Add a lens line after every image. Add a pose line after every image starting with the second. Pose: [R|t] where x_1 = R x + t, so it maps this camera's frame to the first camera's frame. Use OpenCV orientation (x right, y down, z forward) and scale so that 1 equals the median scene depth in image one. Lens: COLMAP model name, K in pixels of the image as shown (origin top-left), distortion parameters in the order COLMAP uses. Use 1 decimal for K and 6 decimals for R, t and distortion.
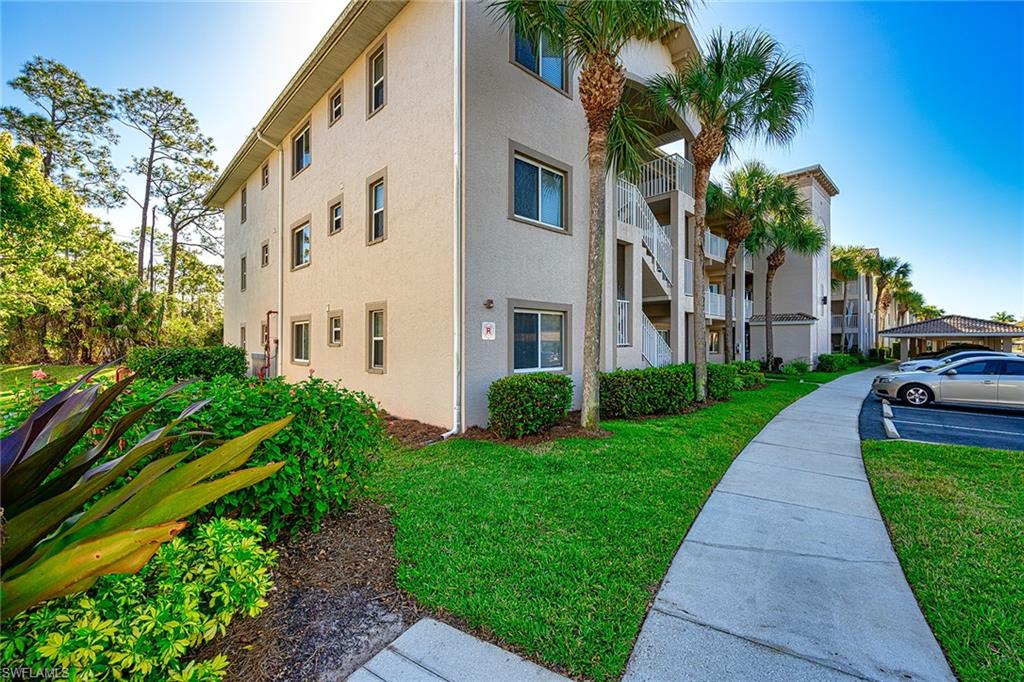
lens RADIAL K [[423.7, 0, 514.5], [0, 423.7, 342.3], [0, 0, 1]] dist [0.000367, -0.000212]
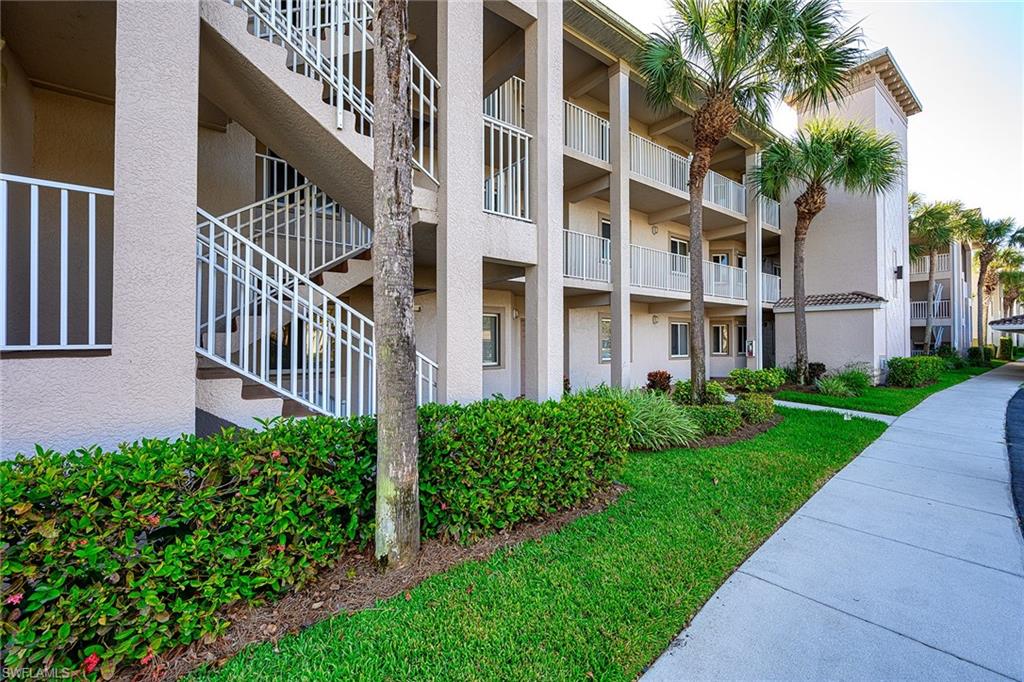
lens RADIAL K [[423.7, 0, 509.4], [0, 423.7, 338.9], [0, 0, 1]] dist [0.000367, -0.000212]
pose [[0.993515, -0.005167, -0.113585, 0.210404], [0.004675, 0.999979, -0.004598, 0.000431], [0.113606, 0.004037, 0.993518, 0.285646]]
